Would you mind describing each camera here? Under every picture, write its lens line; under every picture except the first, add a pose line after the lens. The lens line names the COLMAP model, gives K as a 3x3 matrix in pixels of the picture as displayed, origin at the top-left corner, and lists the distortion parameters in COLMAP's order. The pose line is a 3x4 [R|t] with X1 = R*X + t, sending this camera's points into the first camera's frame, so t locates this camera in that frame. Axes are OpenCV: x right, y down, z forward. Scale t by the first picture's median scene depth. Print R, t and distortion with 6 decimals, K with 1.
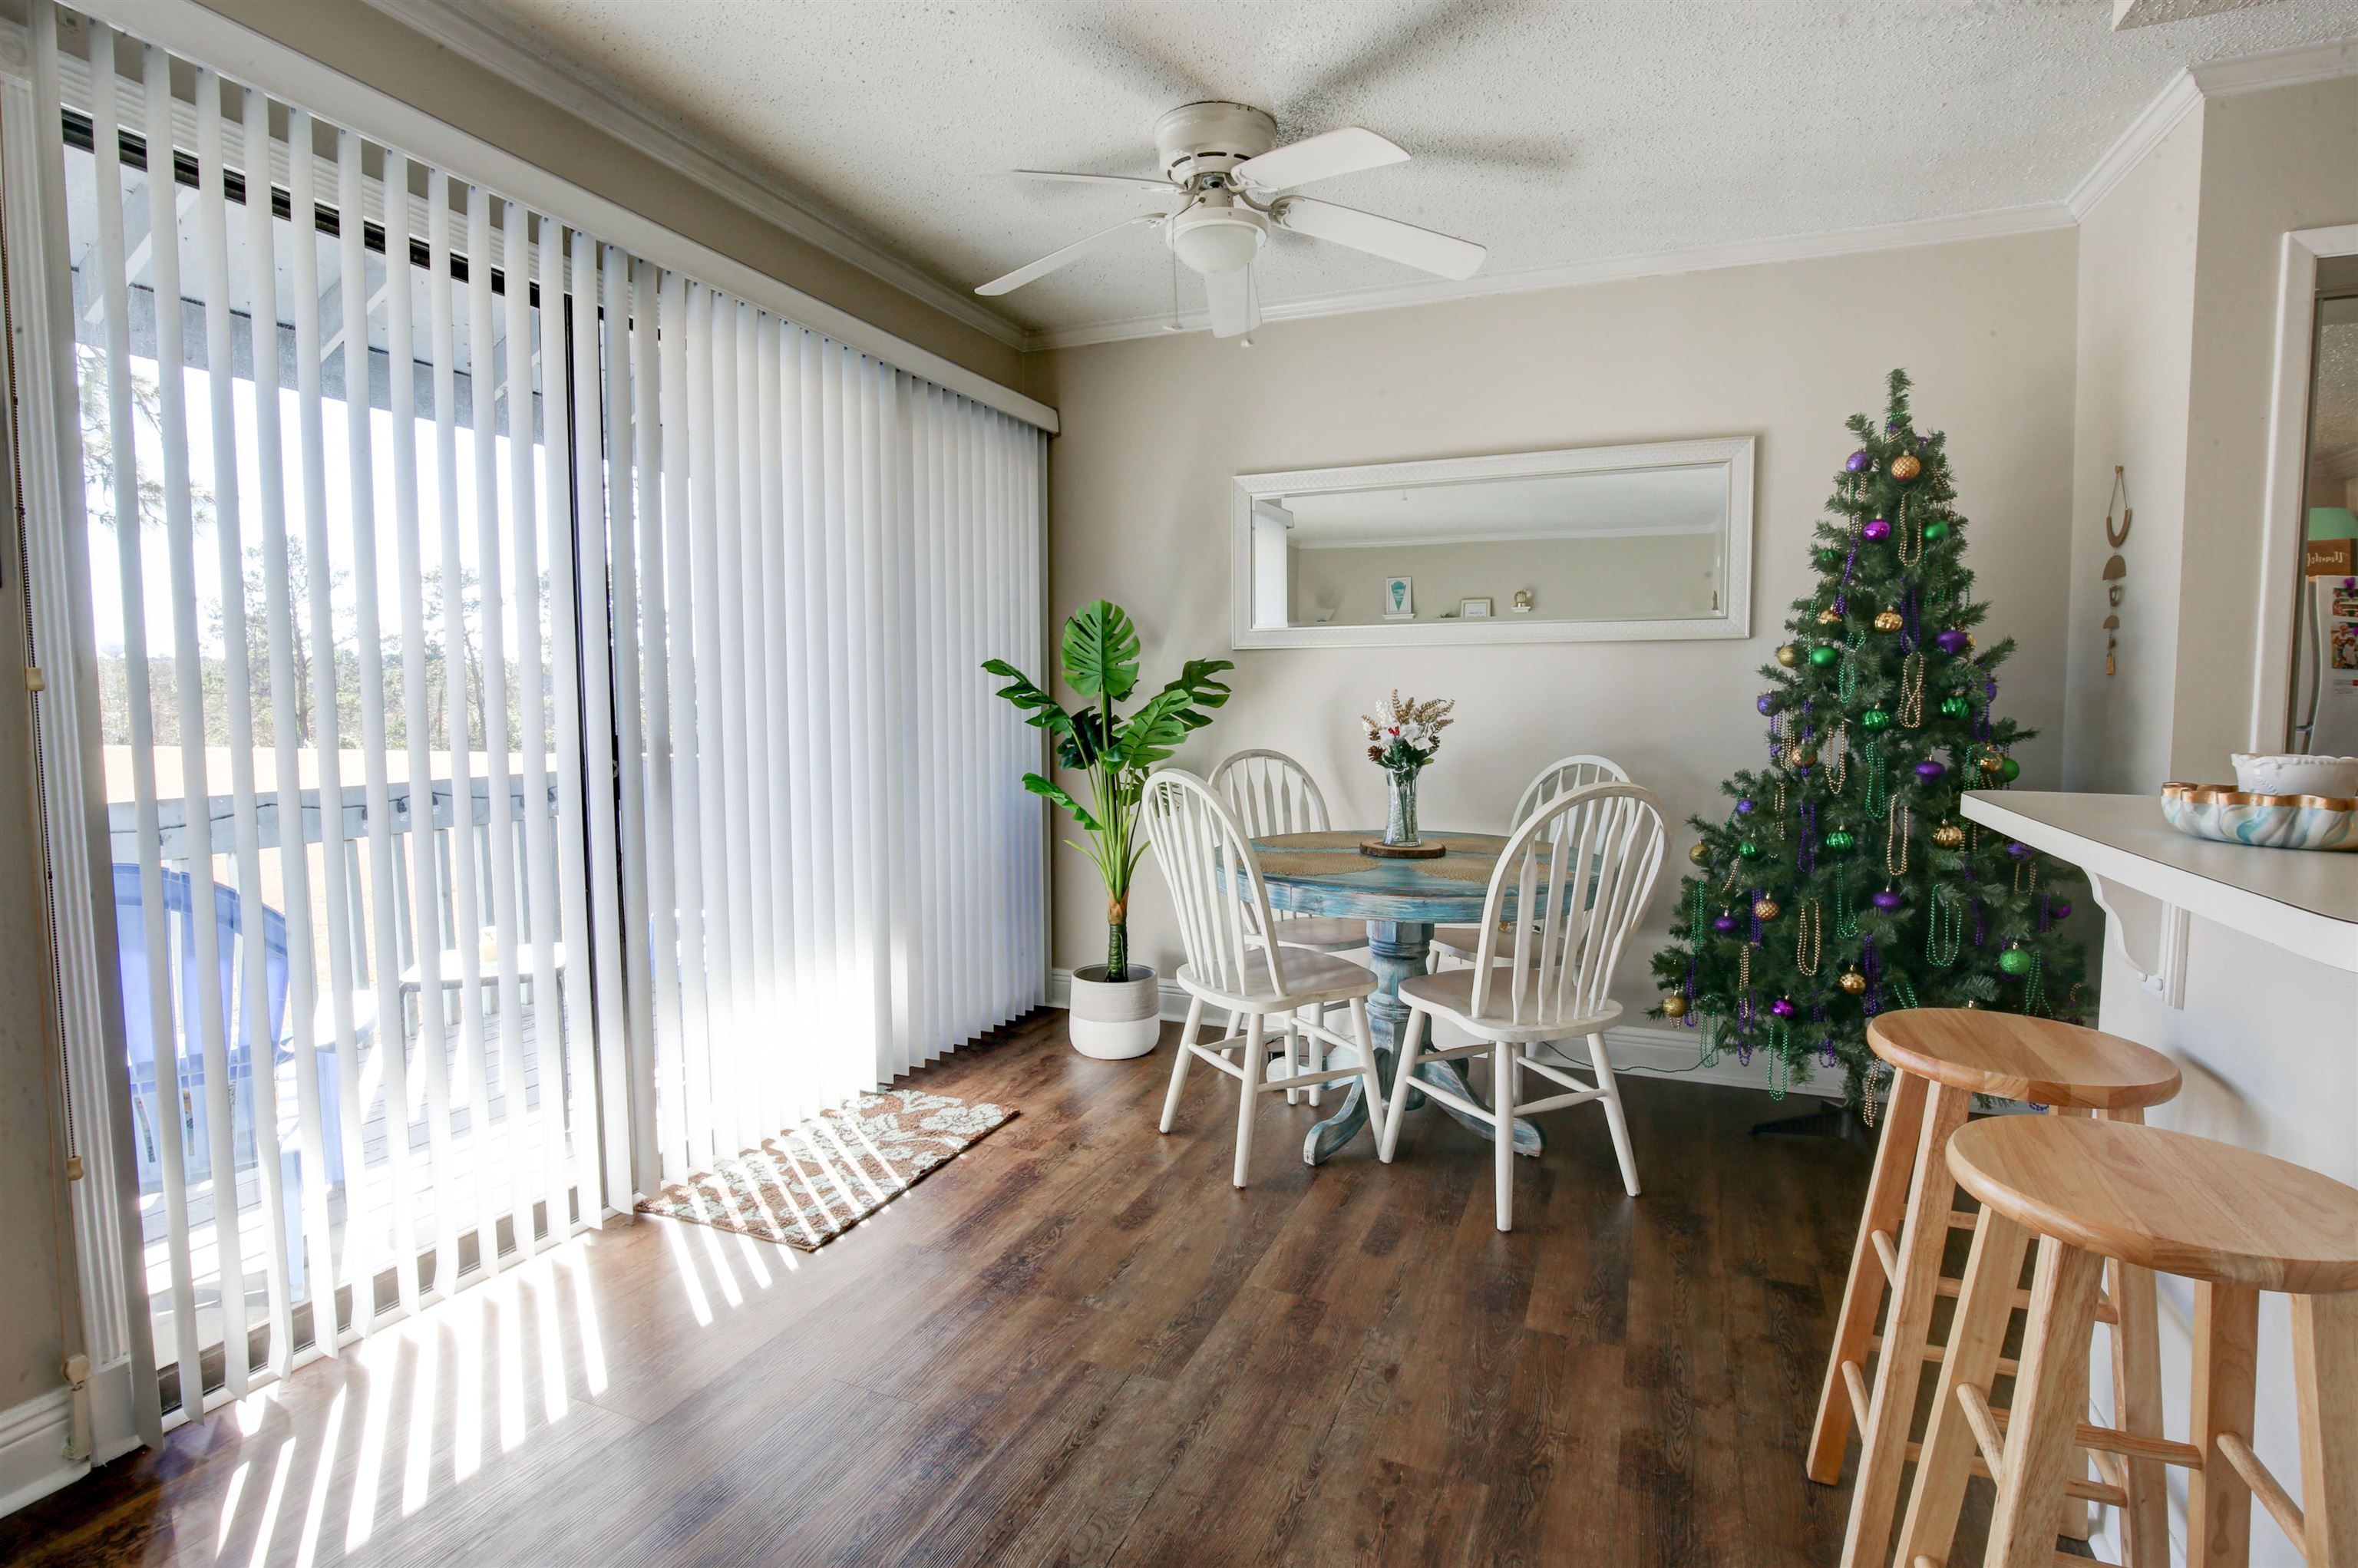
lens RADIAL K [[1120.2, 0, 1179.0], [0, 1120.2, 784.0], [0, 0, 1]] dist [-0.022063, 0.000335]
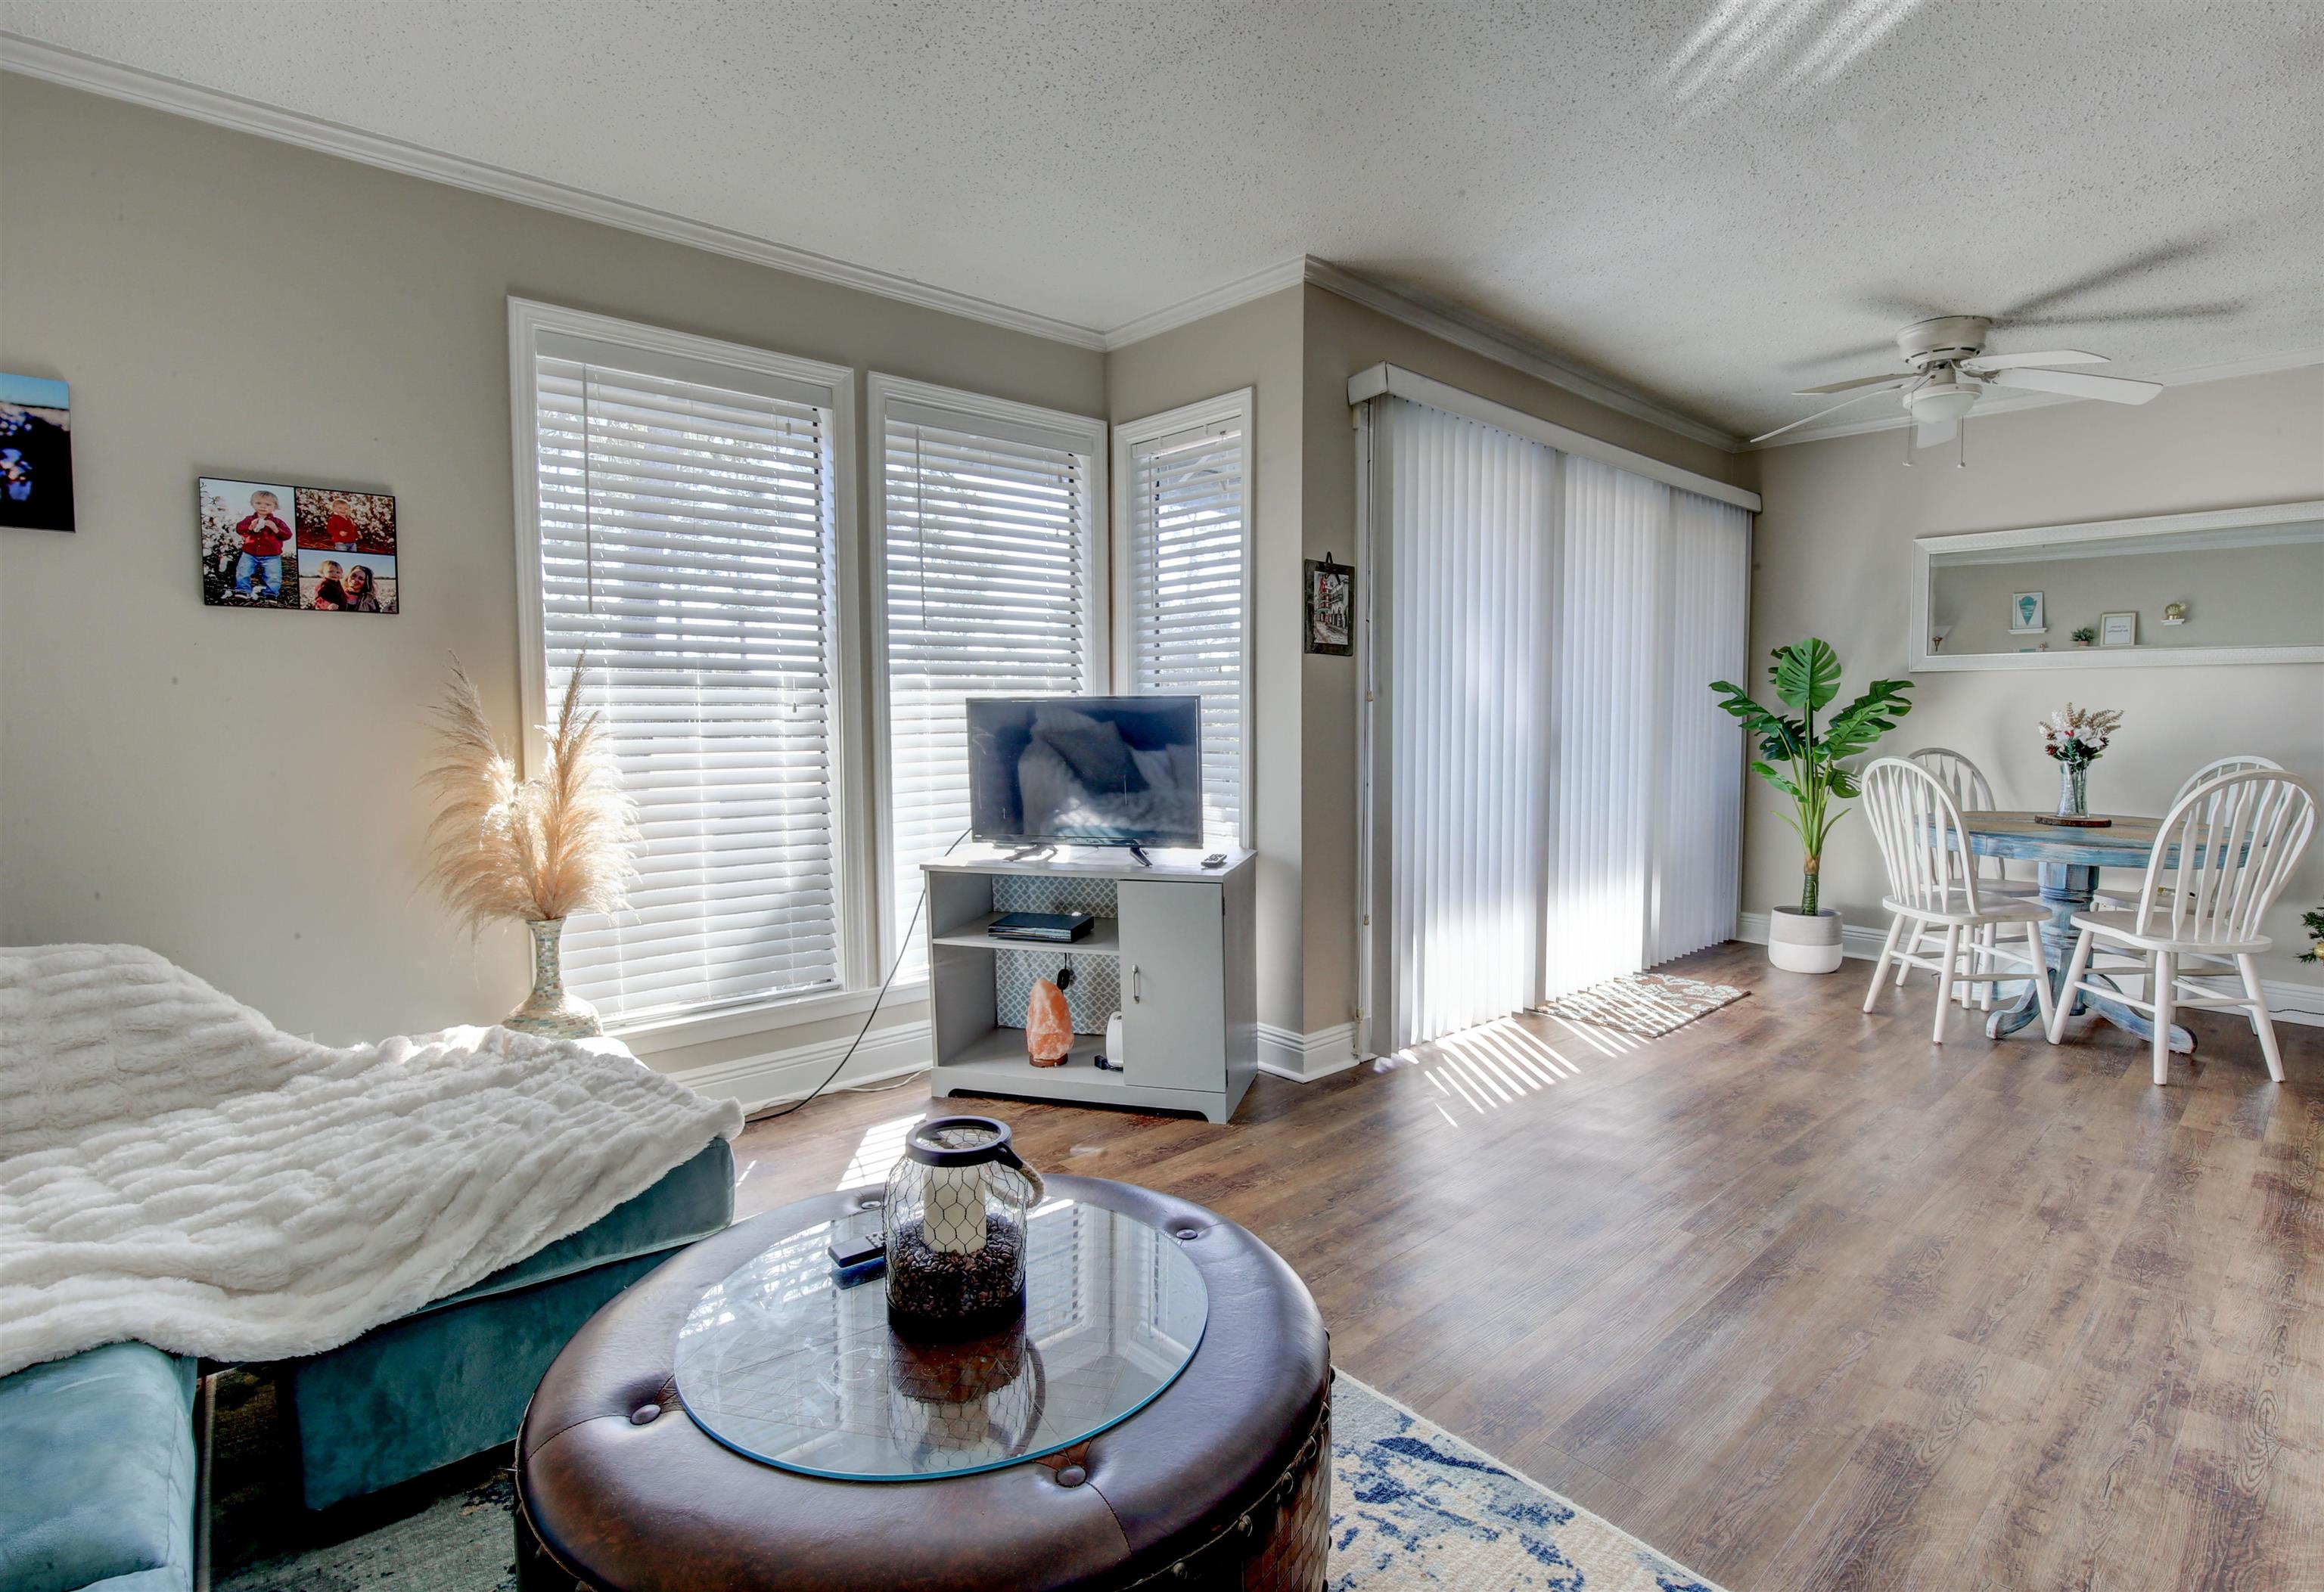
lens RADIAL K [[1155.2, 0, 1163.6], [0, 1155.2, 792.5], [0, 0, 1]] dist [-0.043056, 0.008587]
pose [[0.910312, 0.029205, -0.412891, -0.243207], [-0.031547, 0.999502, 0.001145, 0.058191], [0.412719, 0.011983, 0.910780, -0.705471]]
